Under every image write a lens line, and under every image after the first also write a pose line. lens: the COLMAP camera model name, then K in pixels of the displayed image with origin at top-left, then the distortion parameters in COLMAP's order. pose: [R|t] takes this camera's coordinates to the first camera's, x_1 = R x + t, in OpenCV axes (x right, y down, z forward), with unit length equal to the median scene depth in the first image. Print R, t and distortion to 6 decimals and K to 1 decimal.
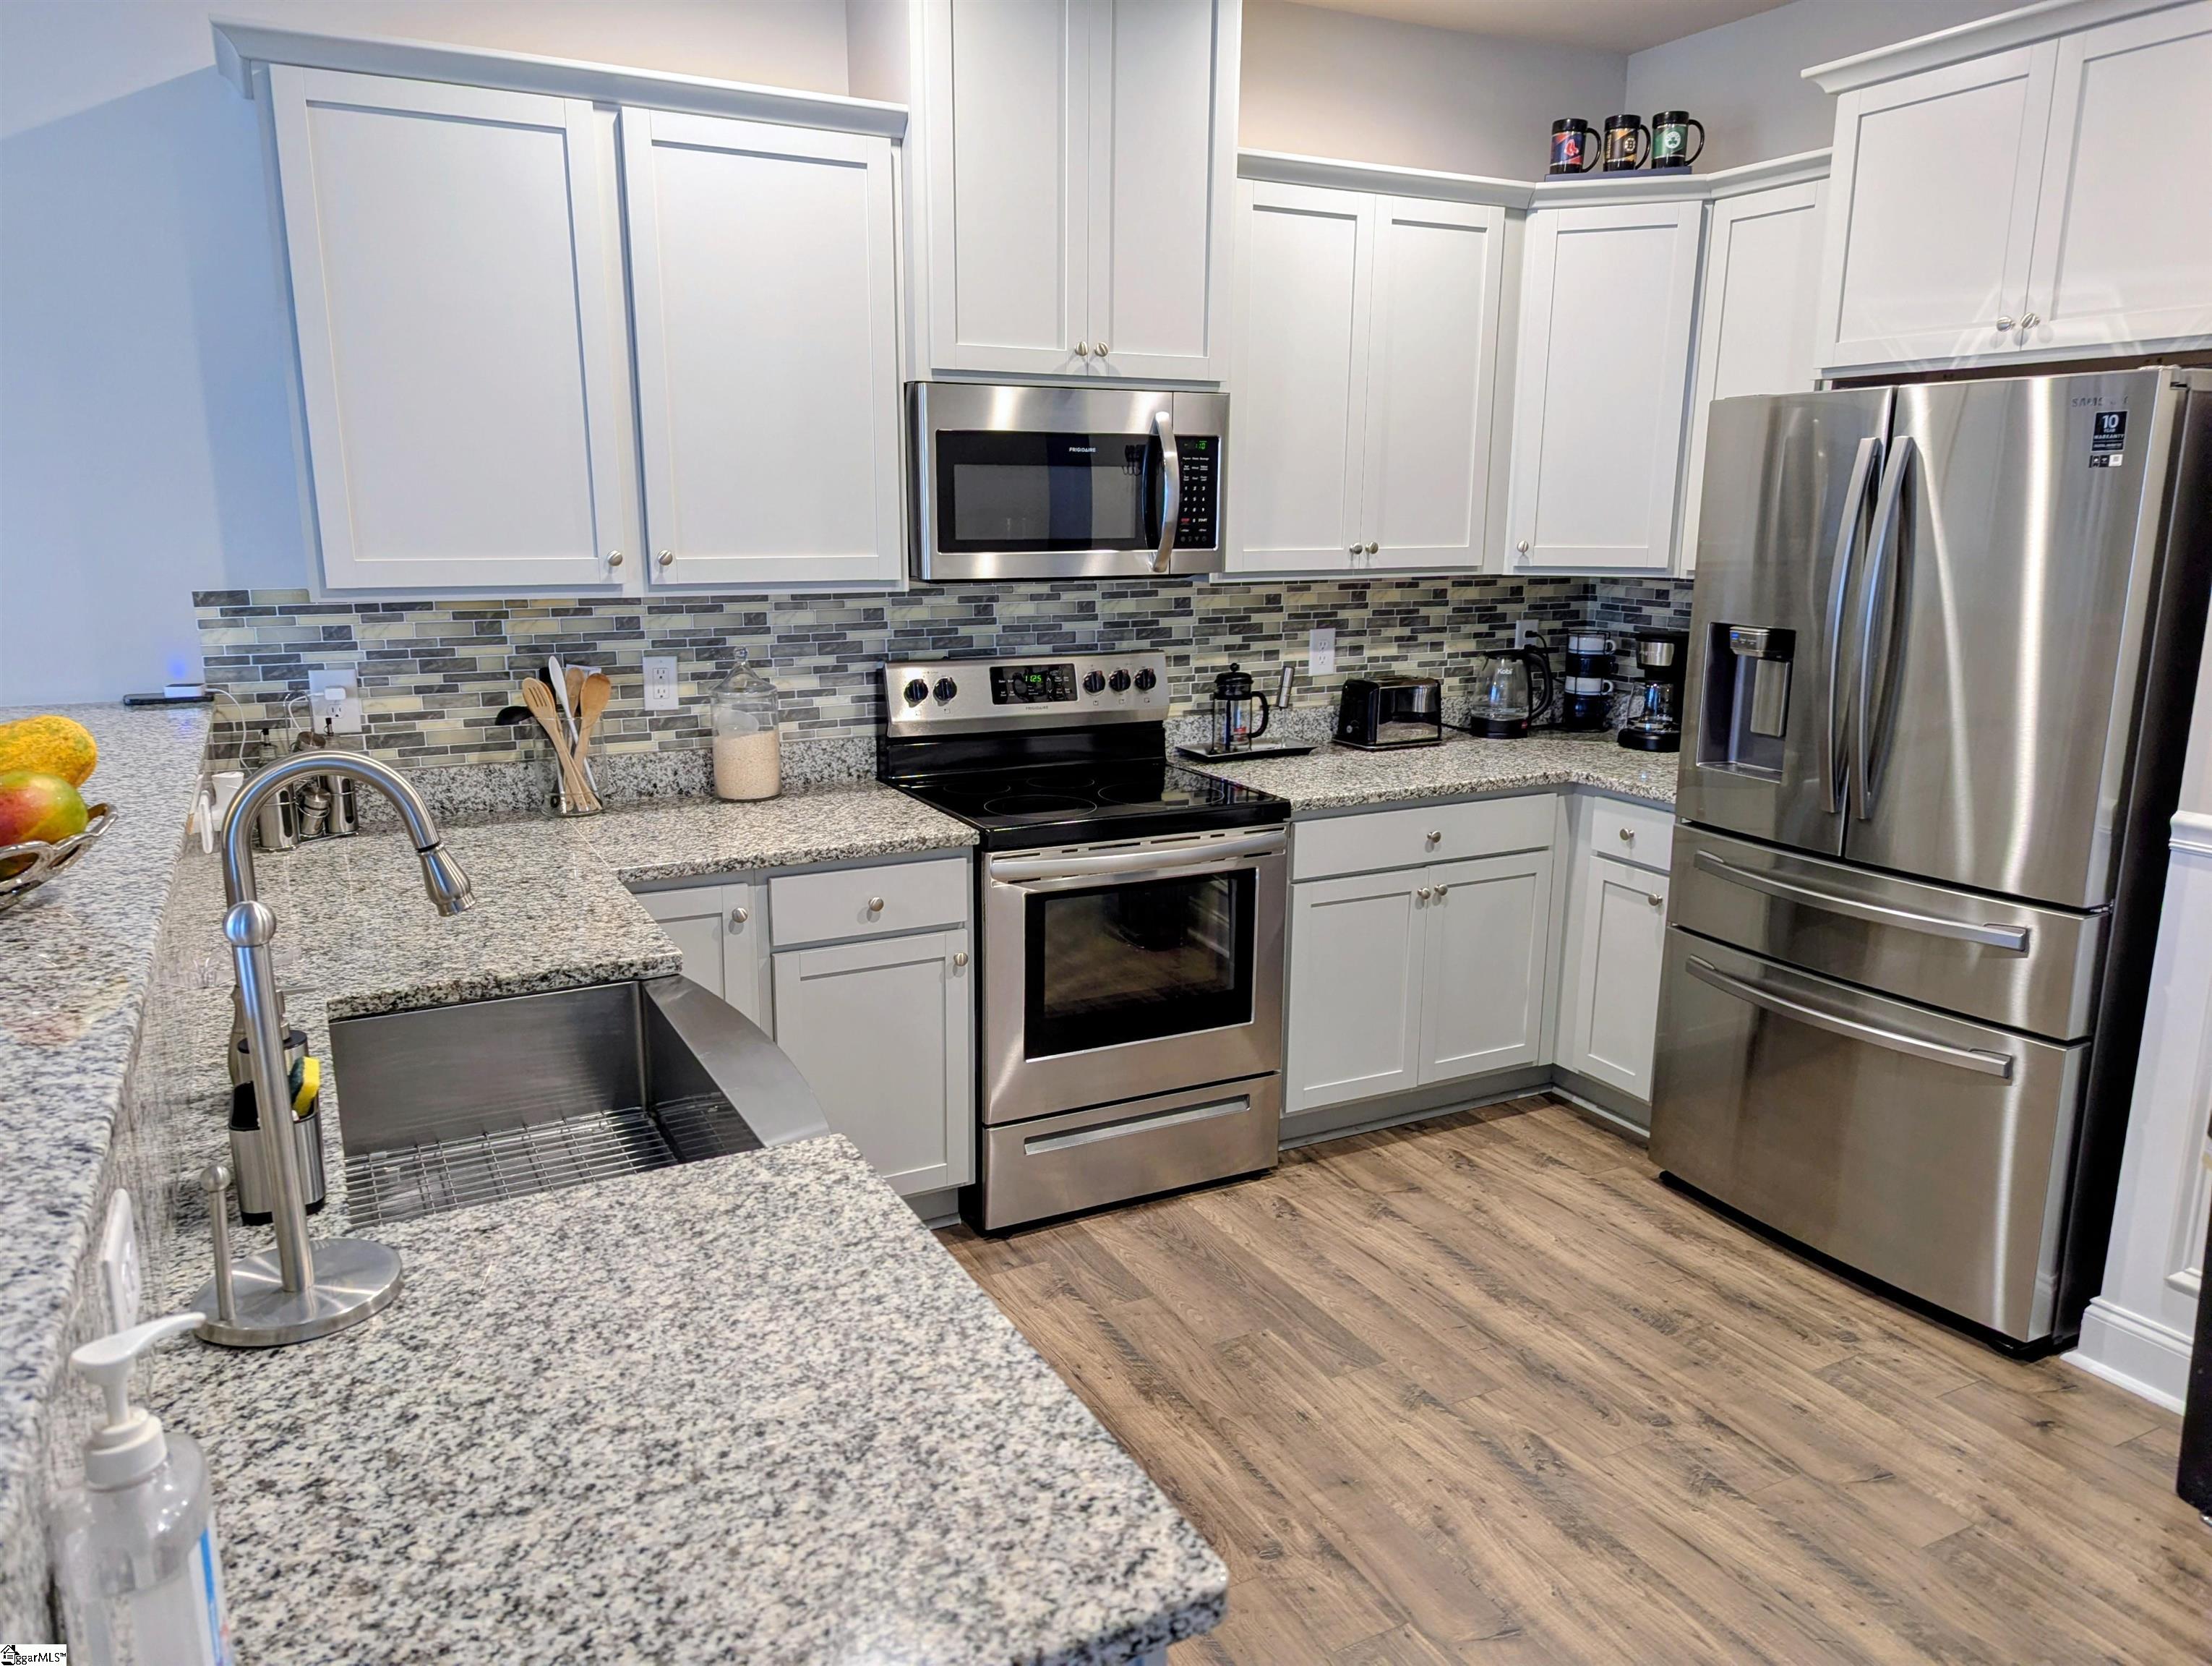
lens RADIAL K [[1560.9, 0, 1106.0], [0, 1560.9, 833.0], [0, 0, 1]] dist [0.101727, -0.095078]
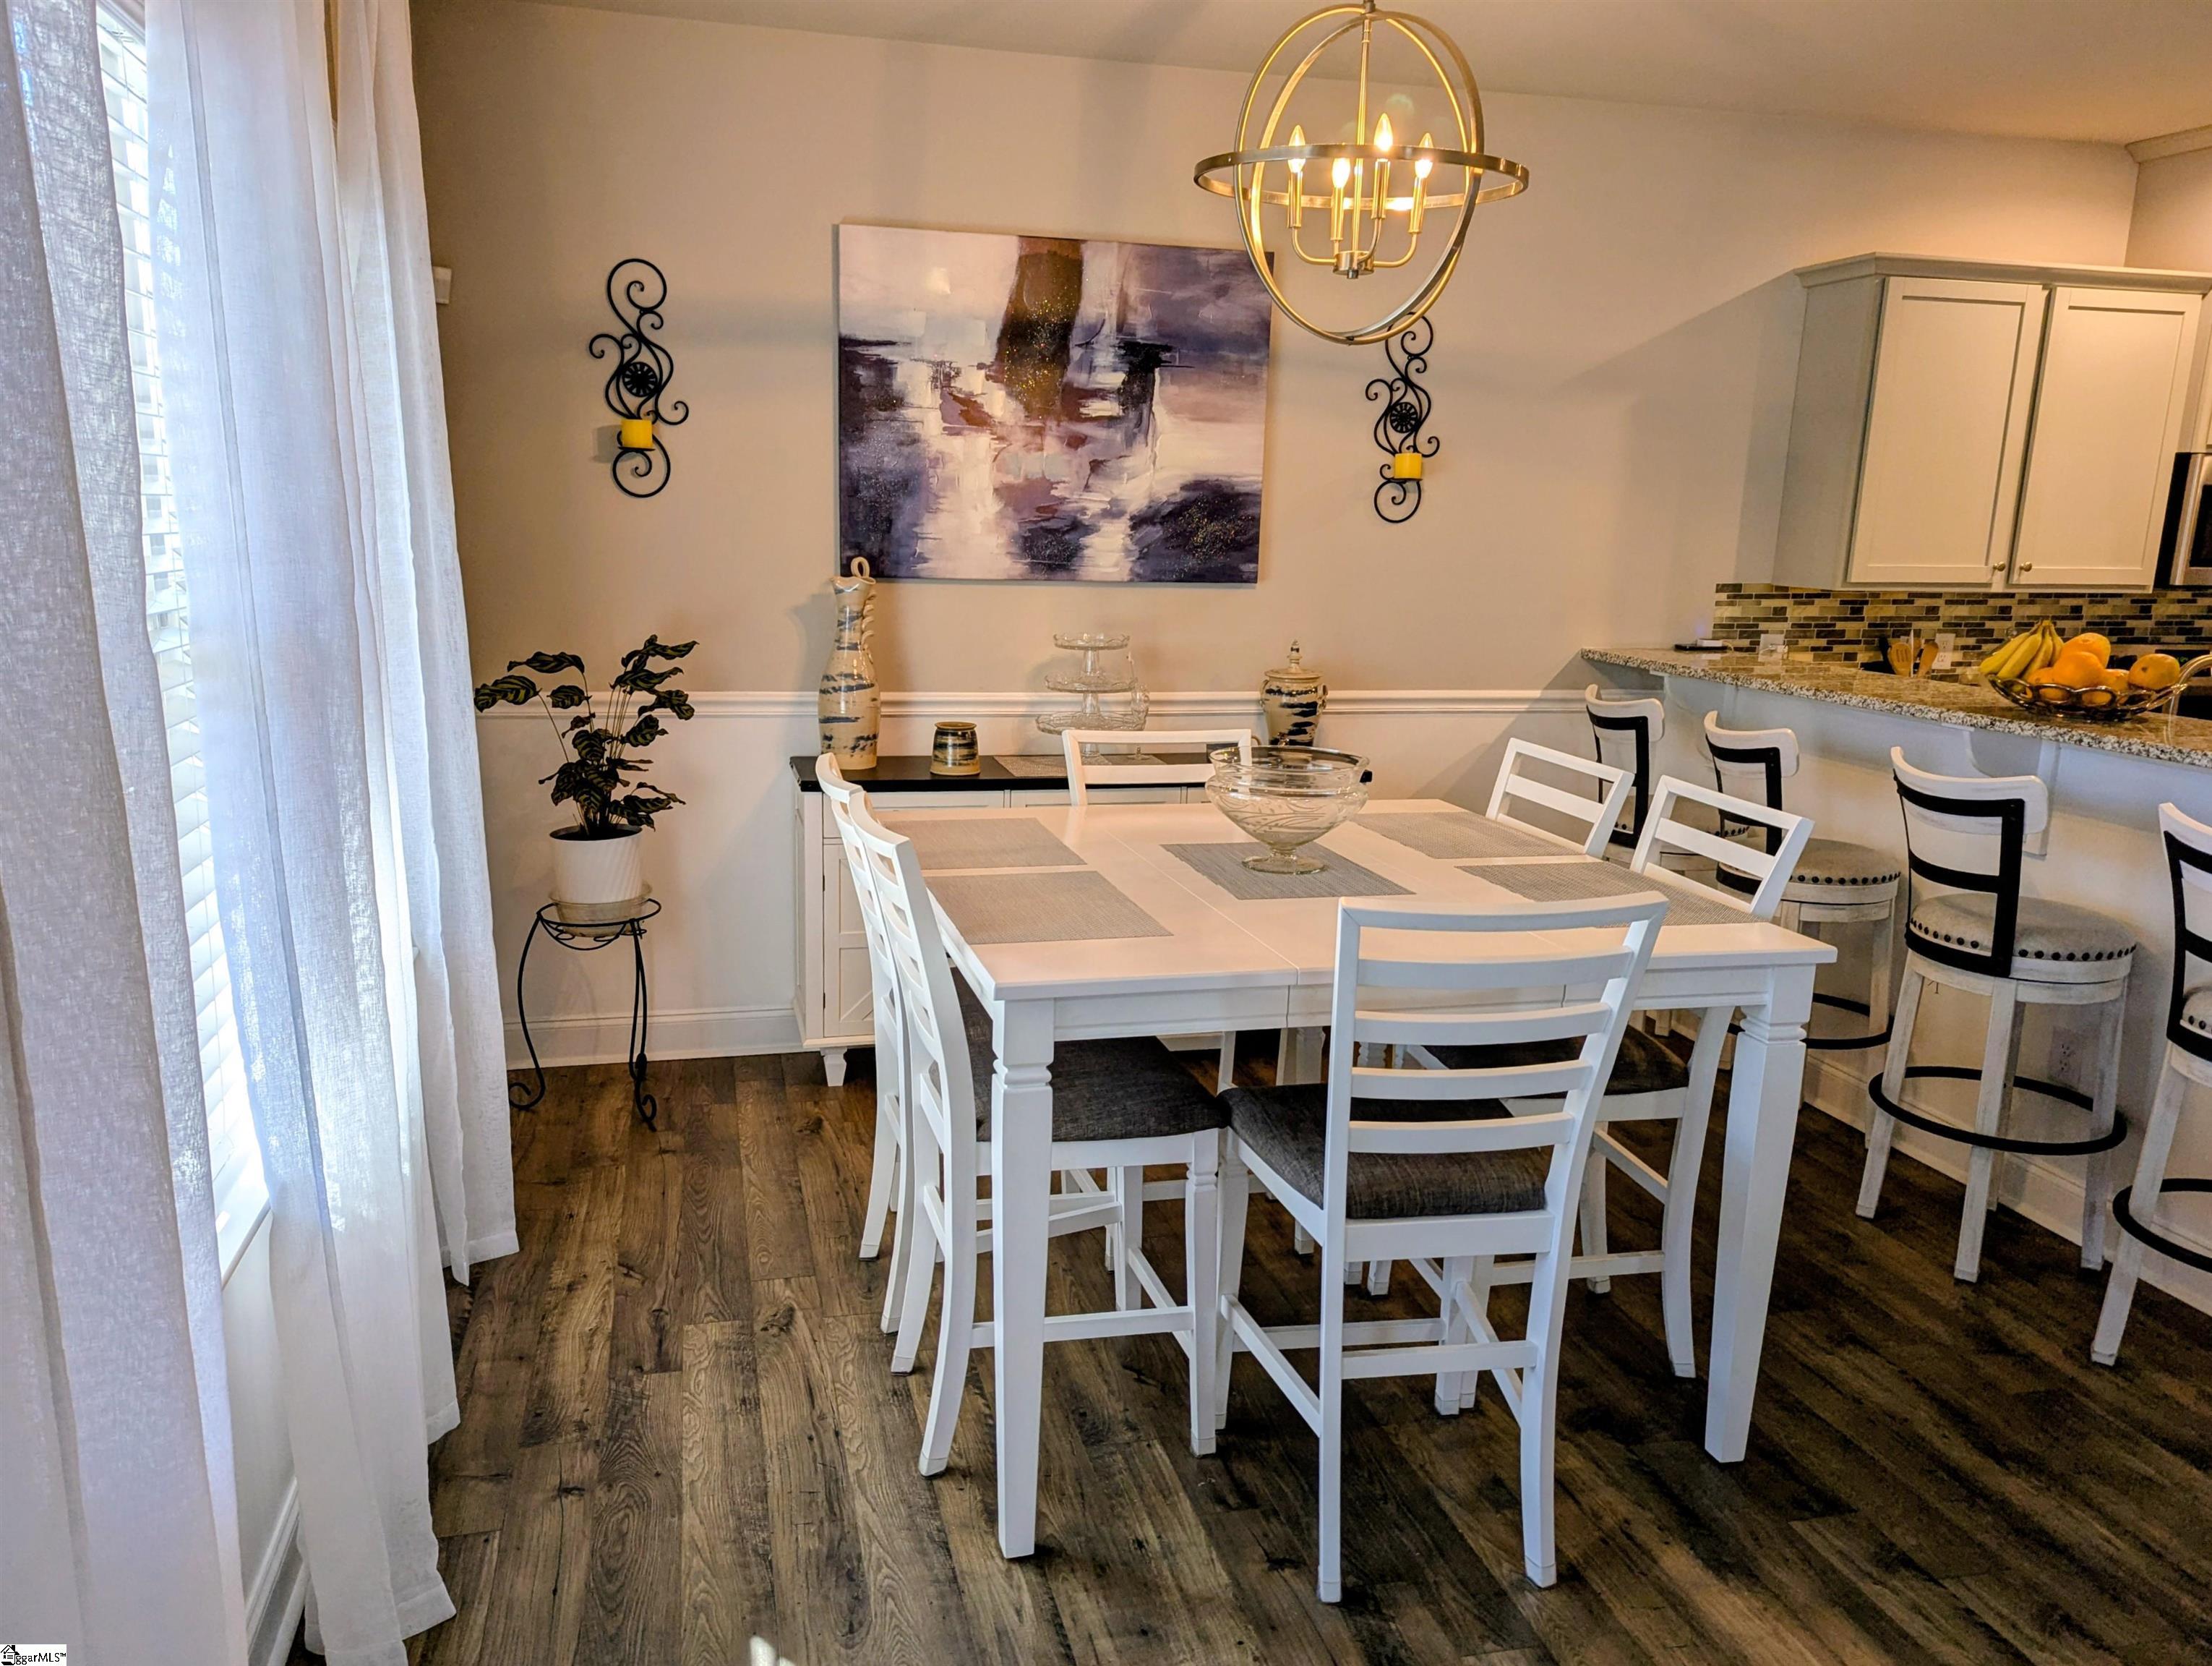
lens RADIAL K [[1614.3, 0, 1079.0], [0, 1614.3, 839.1], [0, 0, 1]] dist [0.087437, -0.078523]
pose [[0.970565, 0.066767, -0.231398, -0.689179], [-0.070382, 0.997493, -0.007393, 0.148232], [0.230324, 0.023461, 0.972831, -0.684199]]
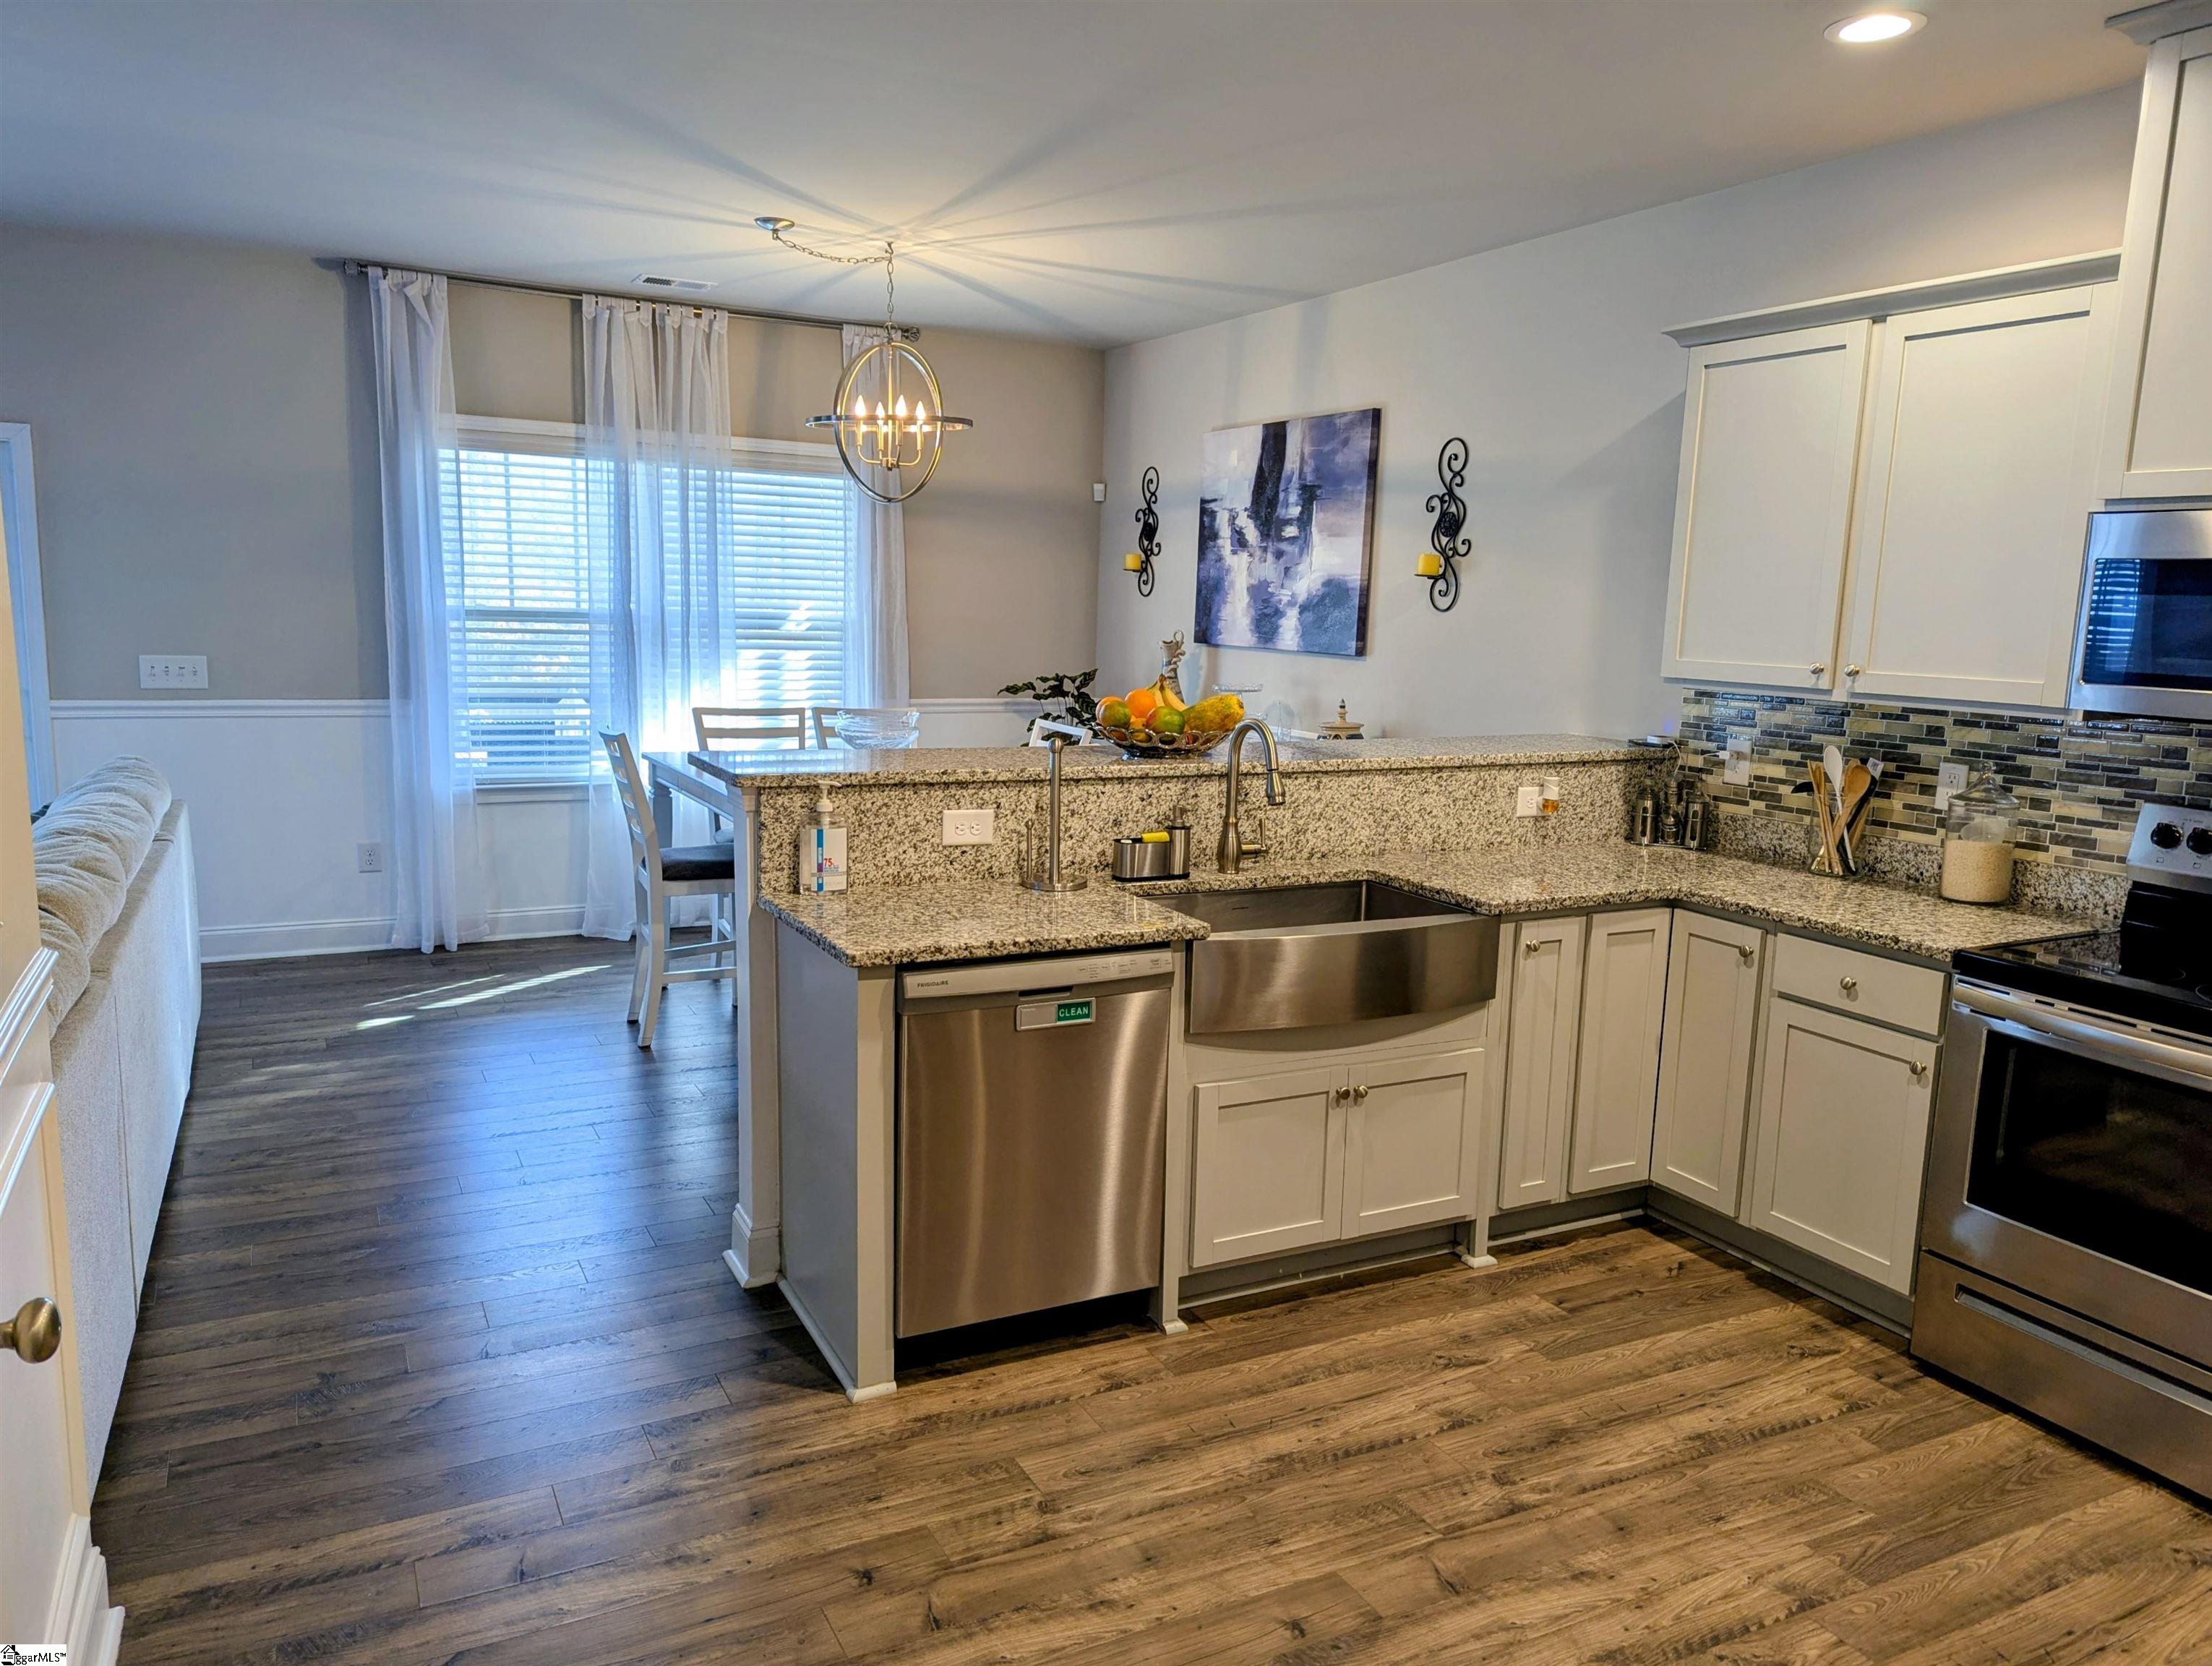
lens RADIAL K [[1519.1, 0, 1104.6], [0, 1519.1, 856.6], [0, 0, 1]] dist [0.080522, -0.066306]
pose [[0.000154, 0.170254, -0.985400, 0.798302], [-0.238731, 0.956914, 0.165295, -0.084068], [0.971086, 0.235220, 0.040793, 0.370165]]
